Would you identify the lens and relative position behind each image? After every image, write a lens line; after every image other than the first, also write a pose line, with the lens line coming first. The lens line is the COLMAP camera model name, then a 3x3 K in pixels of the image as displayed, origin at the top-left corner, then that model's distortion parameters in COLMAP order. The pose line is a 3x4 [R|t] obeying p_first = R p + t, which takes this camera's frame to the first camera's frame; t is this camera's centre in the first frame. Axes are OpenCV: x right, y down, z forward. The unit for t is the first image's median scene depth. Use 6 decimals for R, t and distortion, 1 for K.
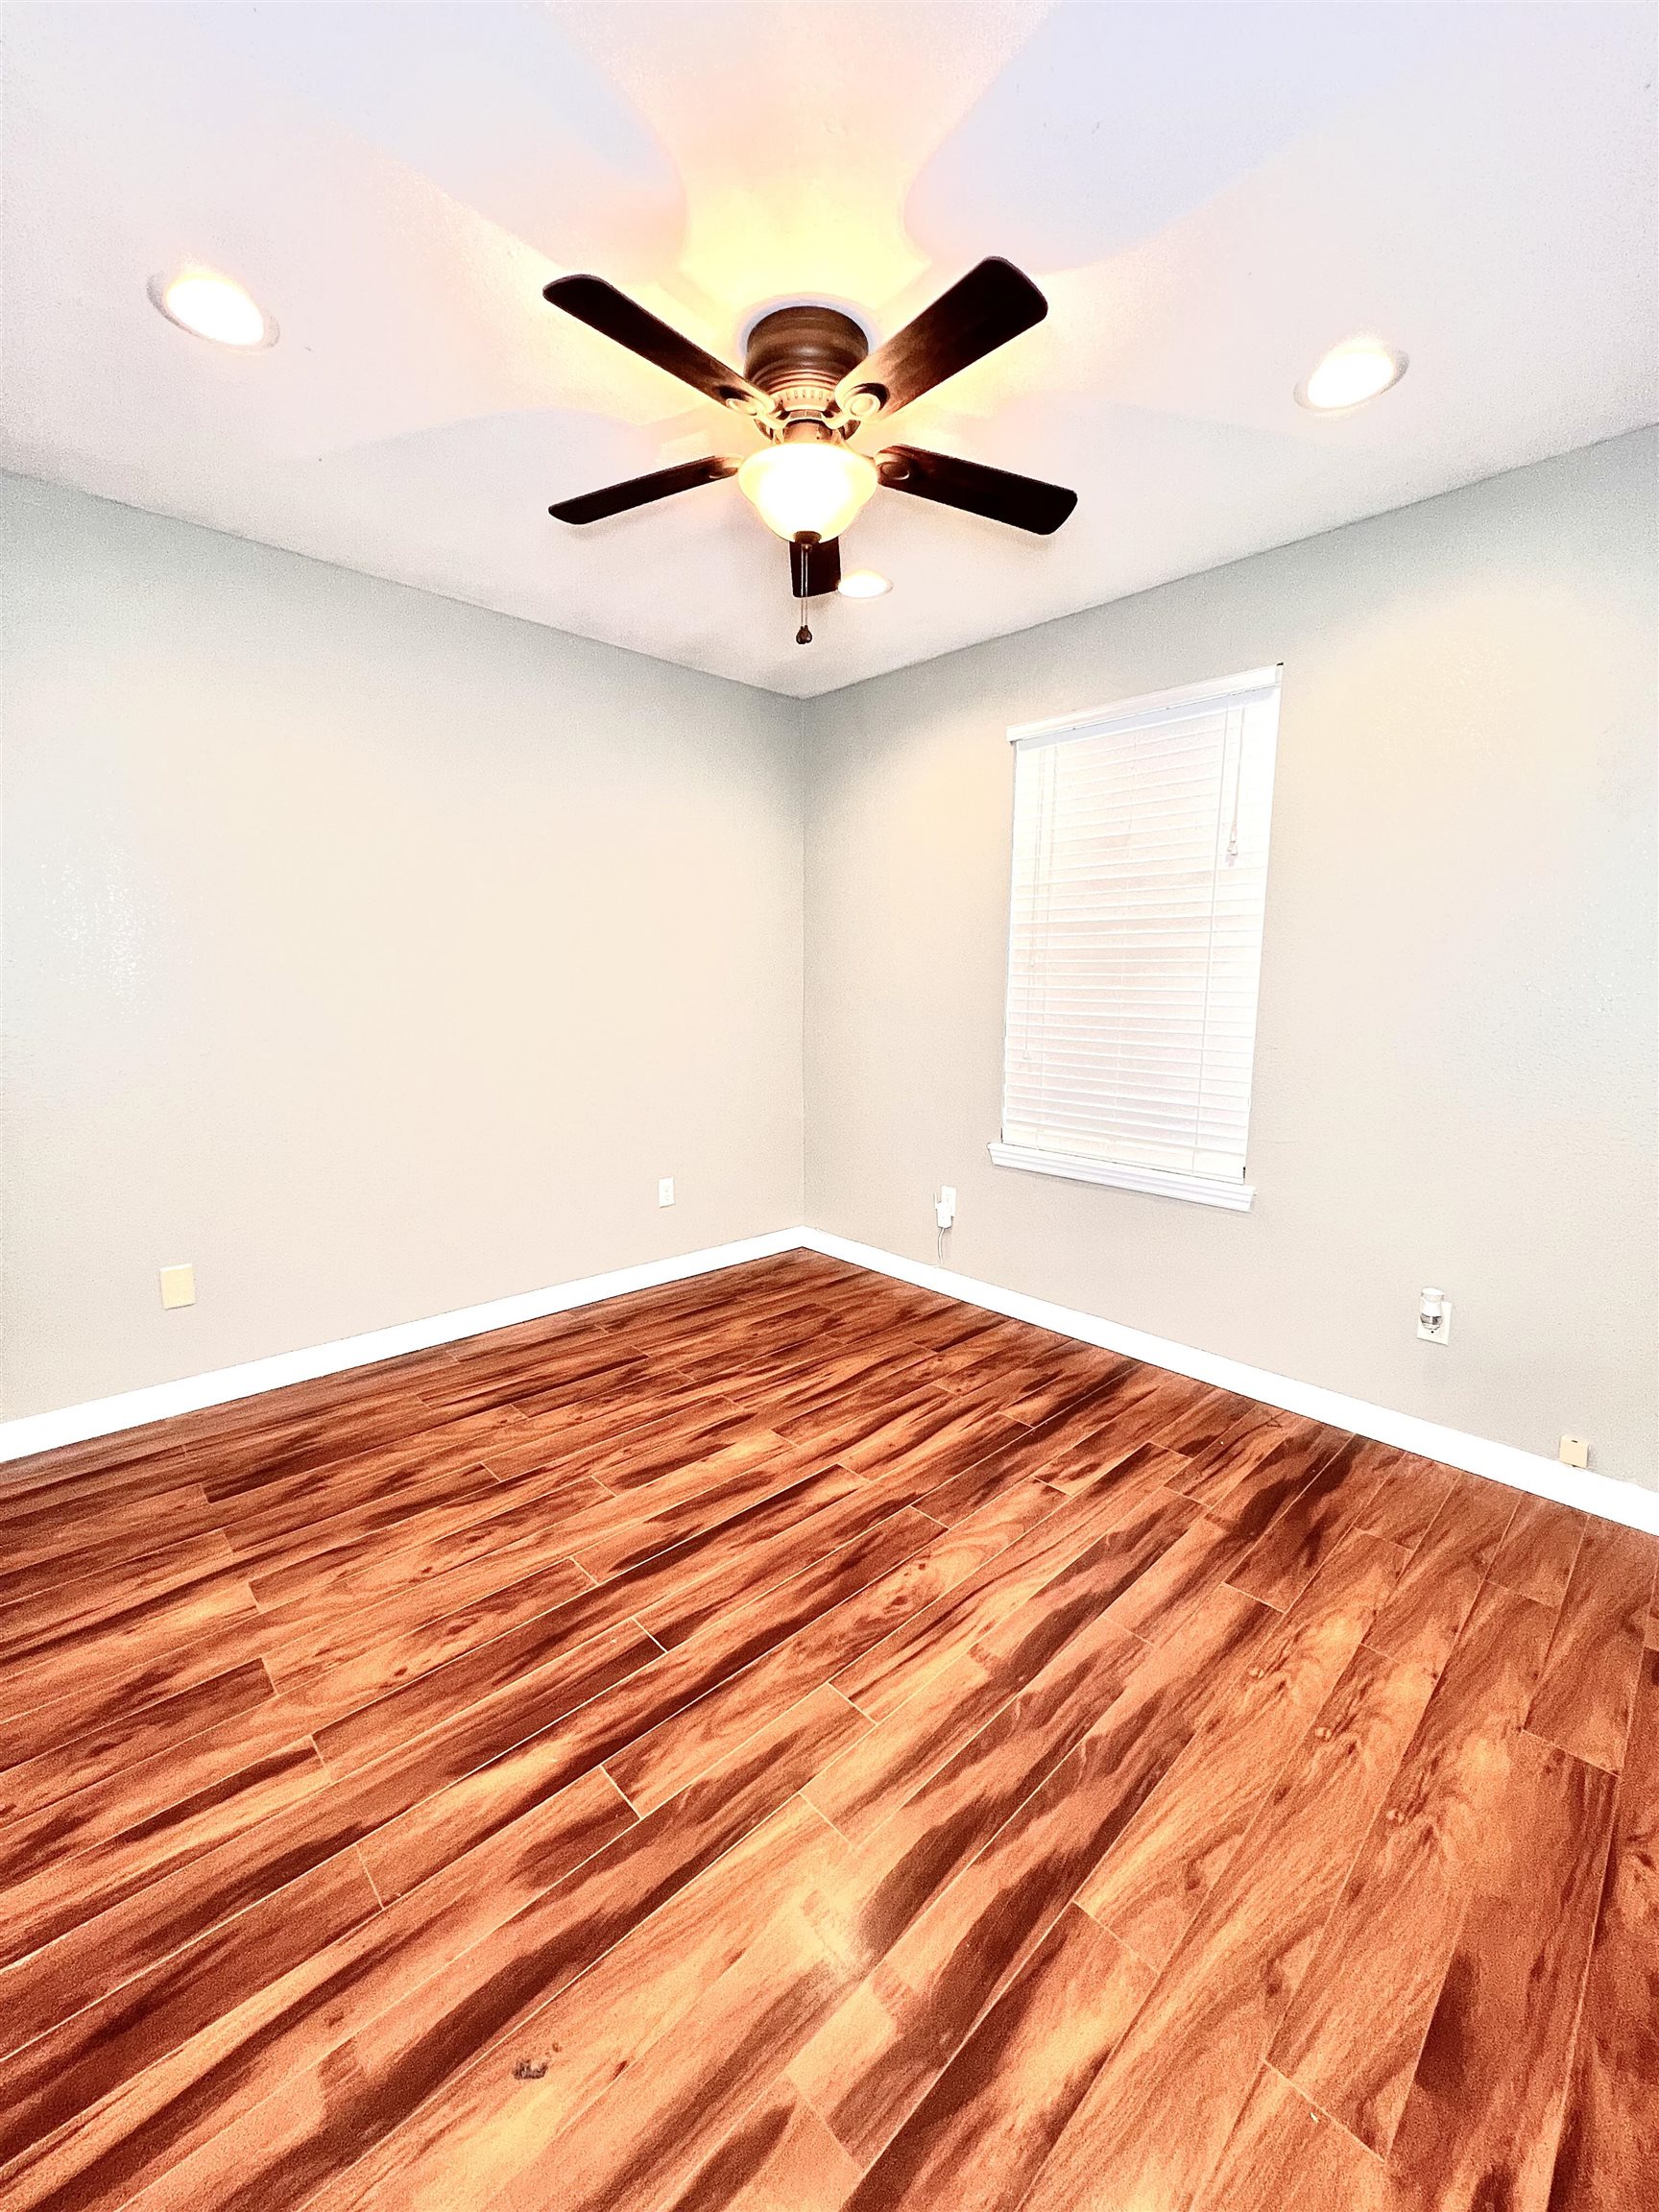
lens RADIAL K [[887.4, 0, 826.0], [0, 887.4, 1108.3], [0, 0, 1]] dist [-0.001585, -0.000137]
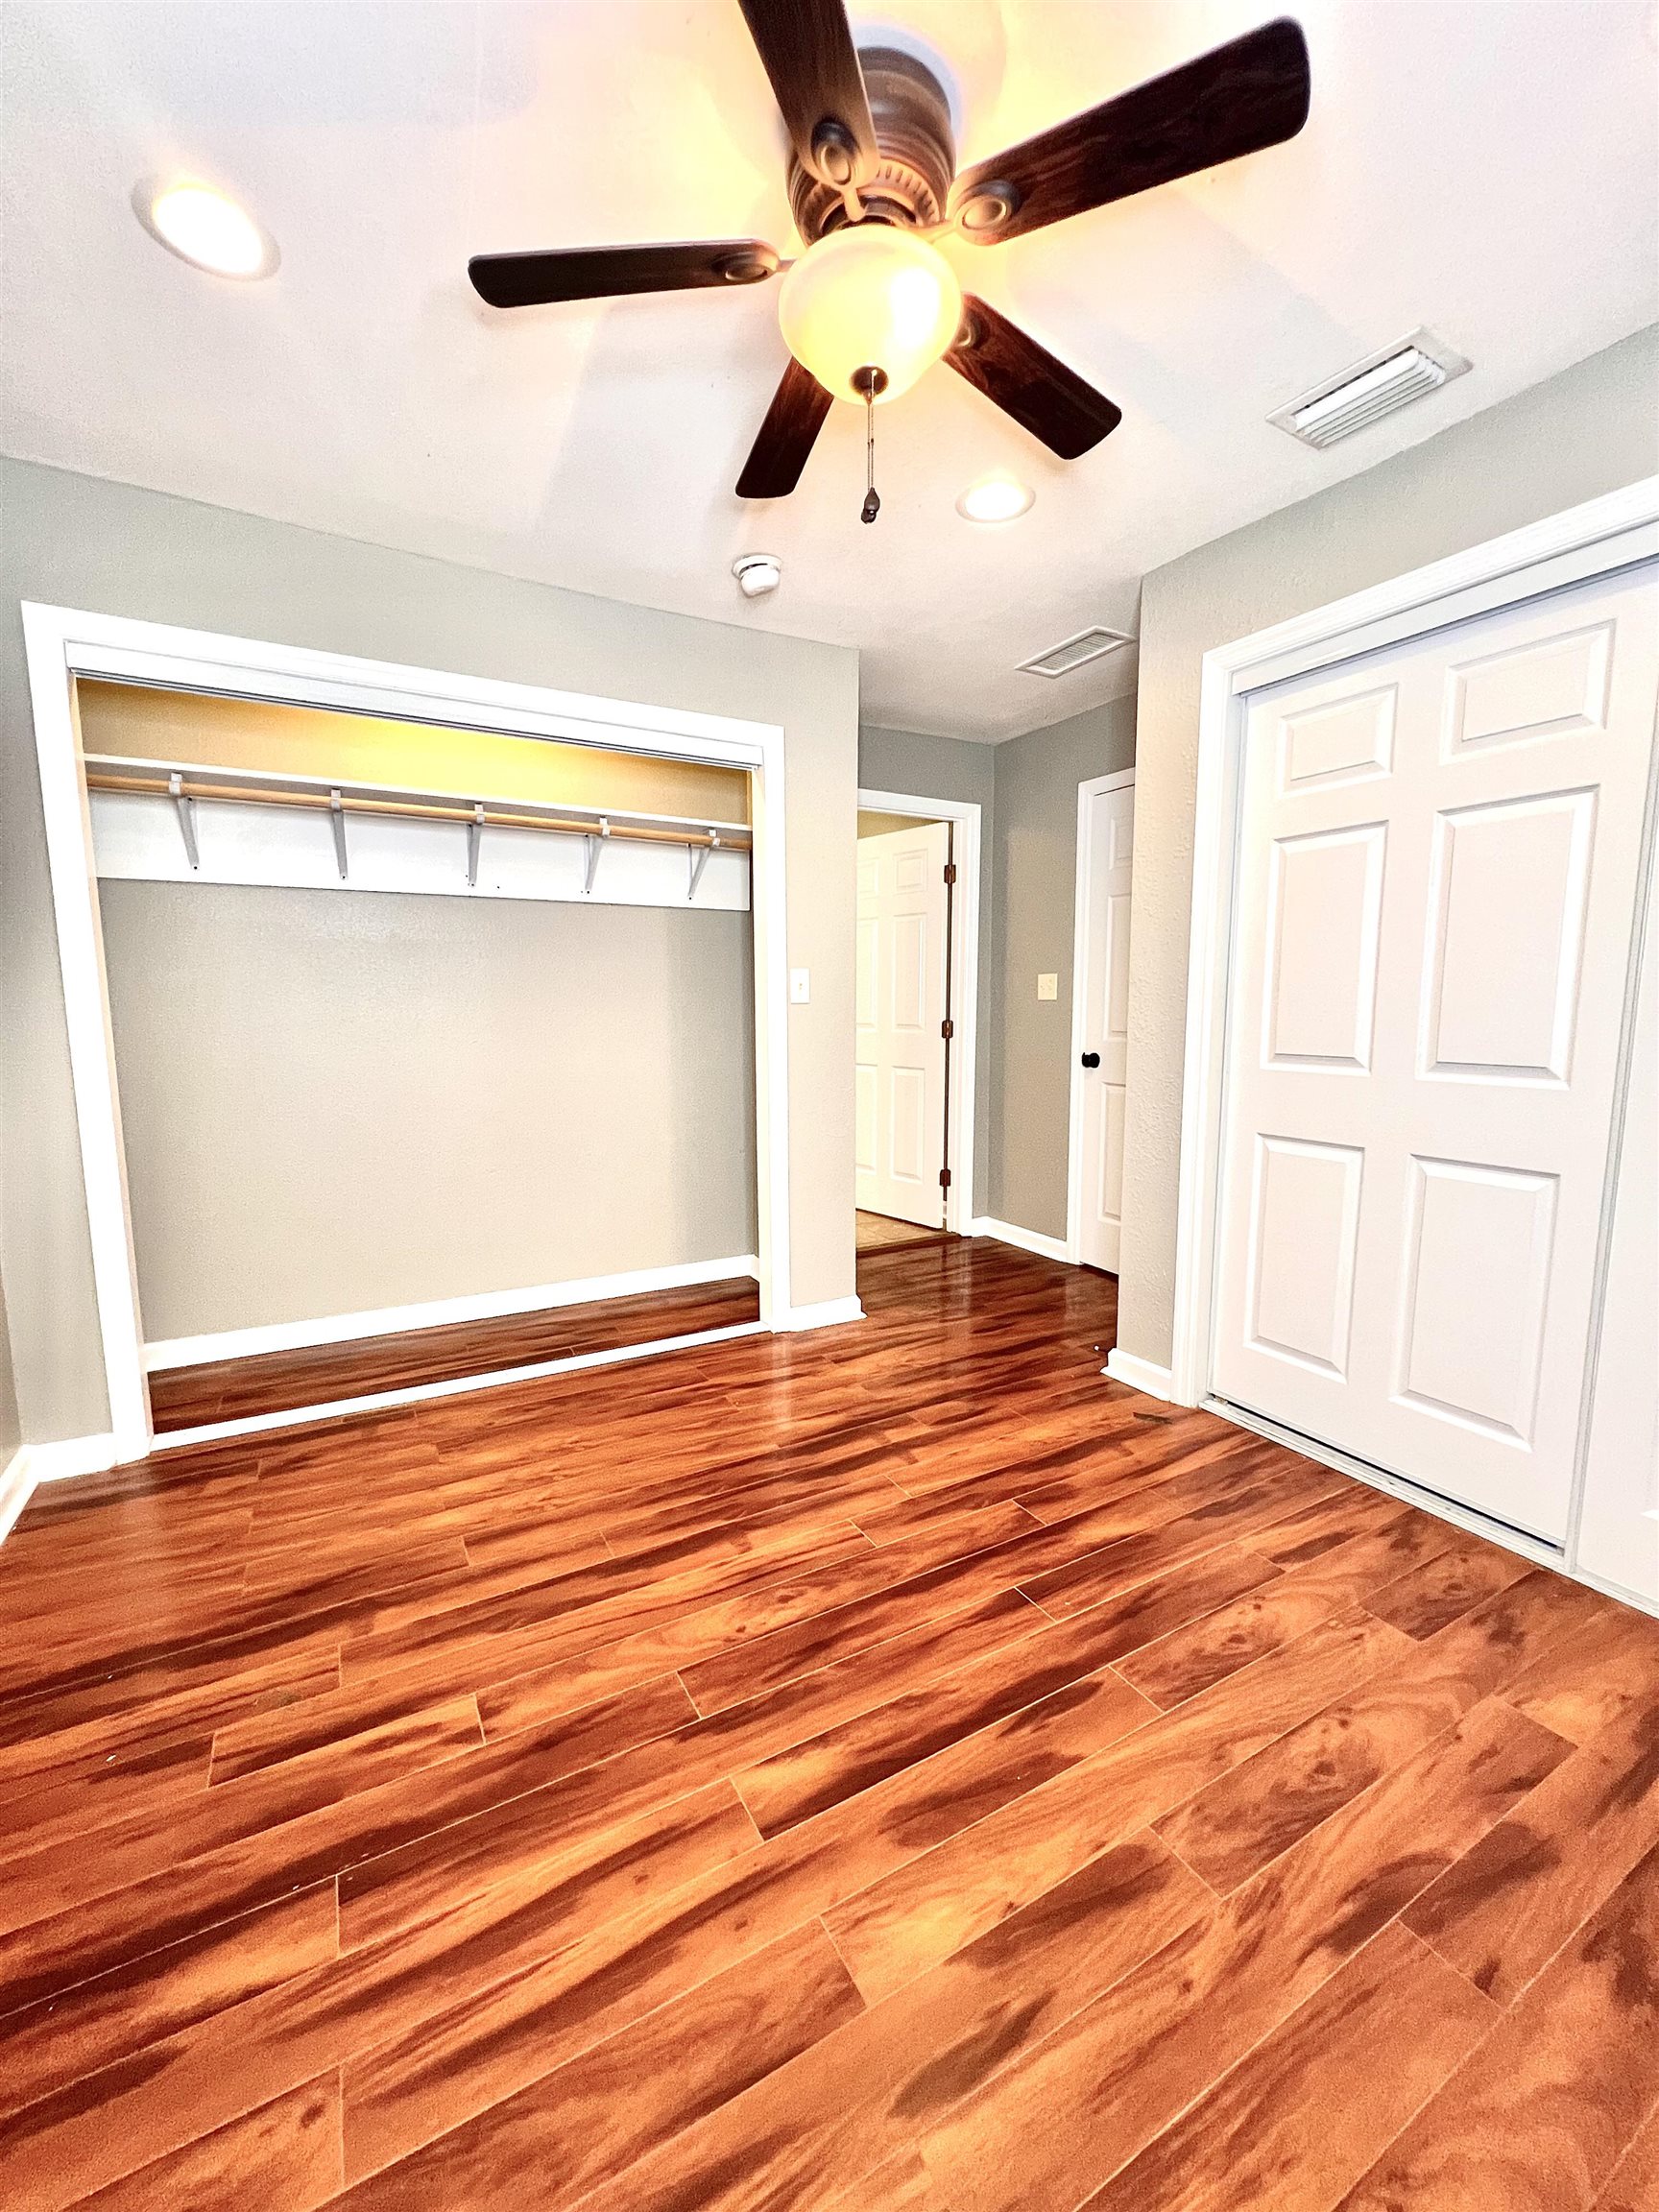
lens RADIAL K [[887.4, 0, 826.0], [0, 887.4, 1108.3], [0, 0, 1]] dist [-0.001585, -0.000137]
pose [[-0.969711, -0.037396, 0.241374, -0.180669], [0.028004, 0.964672, 0.261962, -0.234362], [-0.242643, 0.260787, -0.934406, 1.775955]]
